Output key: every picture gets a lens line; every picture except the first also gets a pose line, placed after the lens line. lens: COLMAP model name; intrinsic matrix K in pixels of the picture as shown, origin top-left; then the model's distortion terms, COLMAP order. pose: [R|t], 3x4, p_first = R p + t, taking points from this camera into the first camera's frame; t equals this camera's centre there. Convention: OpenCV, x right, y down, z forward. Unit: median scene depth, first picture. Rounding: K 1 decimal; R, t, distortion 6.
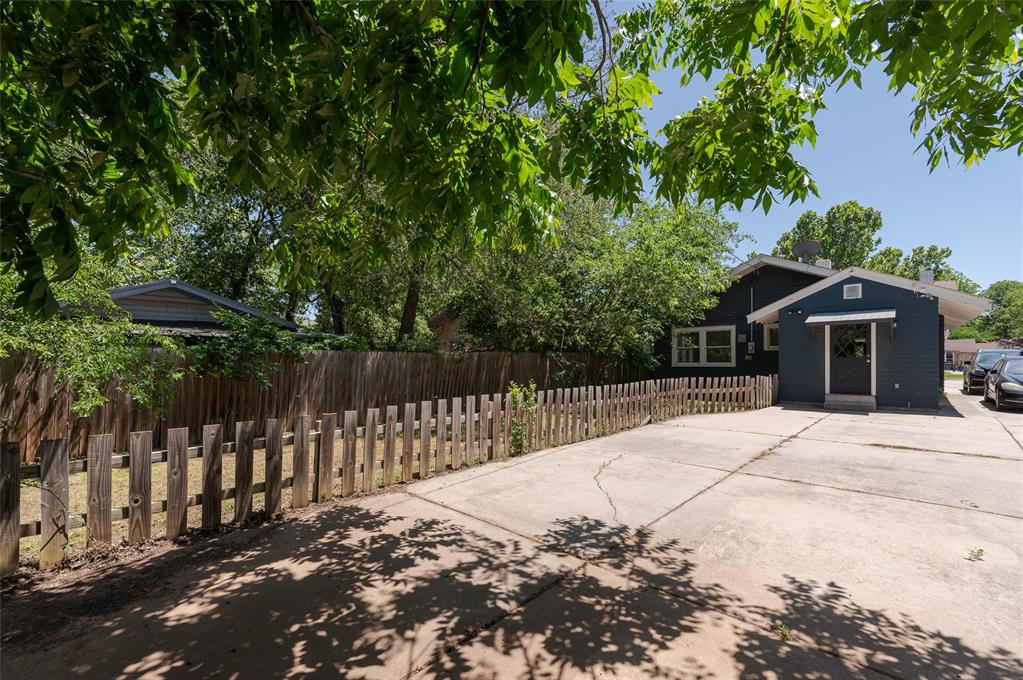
lens RADIAL K [[435.3, 0, 508.9], [0, 435.3, 341.6], [0, 0, 1]] dist [0.002107, 0.000137]
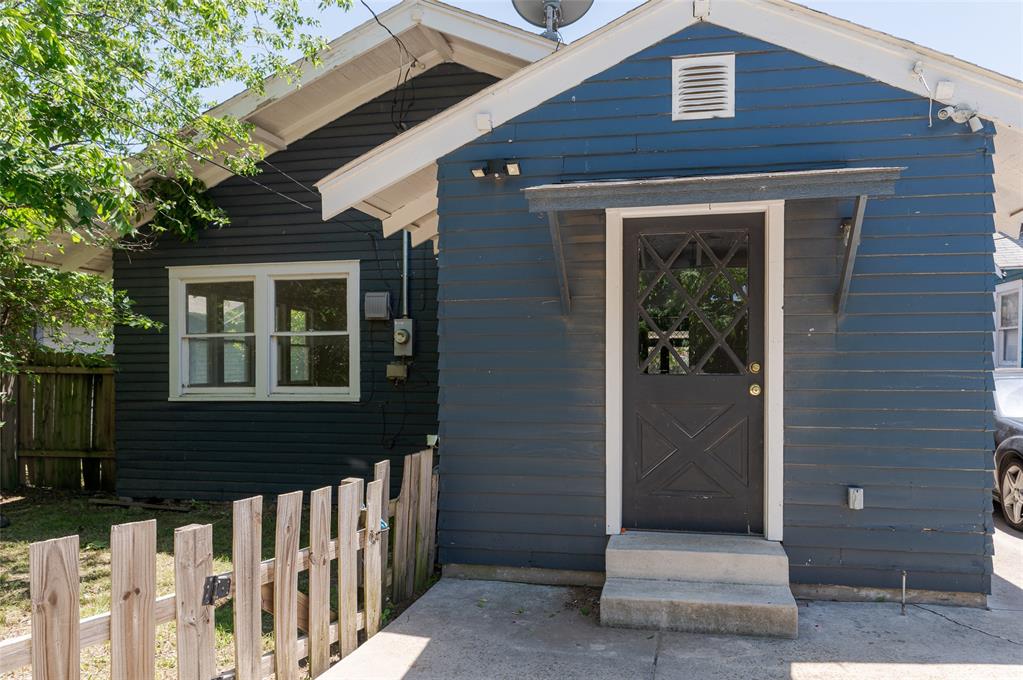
lens RADIAL K [[645.9, 0, 511.4], [0, 645.9, 339.2], [0, 0, 1]] dist [-0.000959, -0.000069]
pose [[0.892921, -0.013548, 0.450009, 0.543733], [0.003557, 0.999728, 0.023040, 0.007293], [-0.450199, -0.018972, 0.892727, 0.739074]]
